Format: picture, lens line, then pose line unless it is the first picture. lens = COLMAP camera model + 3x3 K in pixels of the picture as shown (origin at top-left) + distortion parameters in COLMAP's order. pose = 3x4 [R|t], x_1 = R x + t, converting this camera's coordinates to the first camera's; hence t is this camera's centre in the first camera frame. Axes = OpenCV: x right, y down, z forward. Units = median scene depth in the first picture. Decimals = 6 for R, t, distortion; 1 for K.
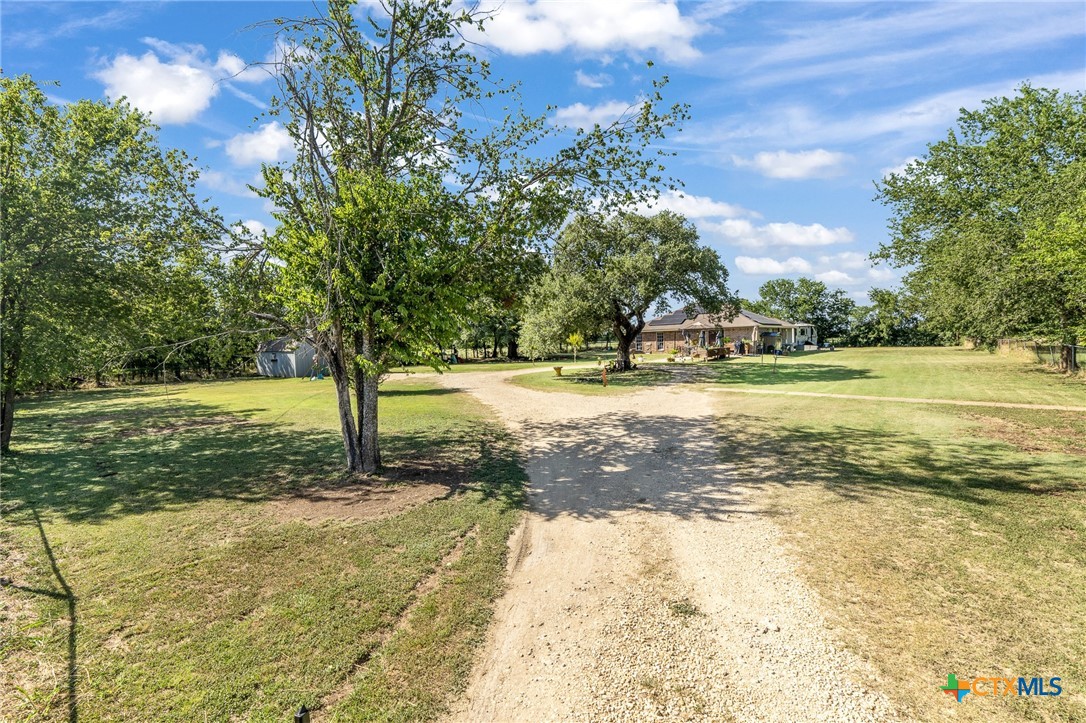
lens RADIAL K [[474.9, 0, 546.0], [0, 474.9, 371.4], [0, 0, 1]] dist [-0.000549, -0.000042]
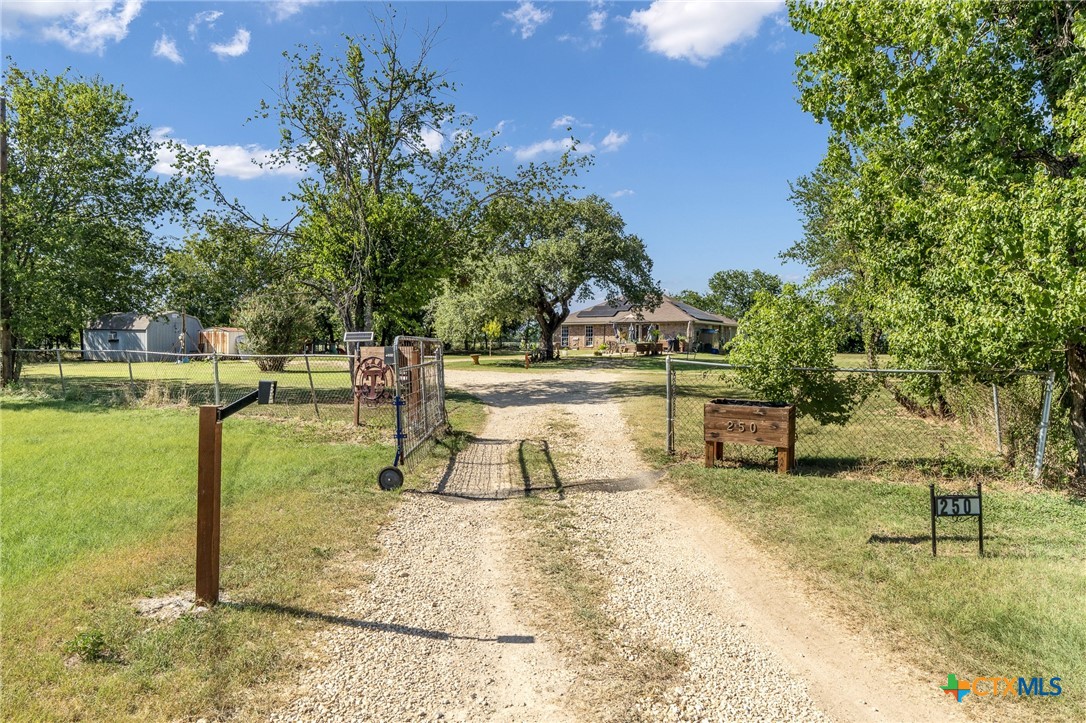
lens RADIAL K [[692.7, 0, 543.0], [0, 692.7, 361.5], [0, 0, 1]] dist [0.001404, 0.000390]
pose [[0.987256, 0.029455, 0.156390, -0.061341], [-0.023499, 0.998931, -0.039797, 0.060504], [-0.157395, 0.035615, 0.986893, -0.381025]]
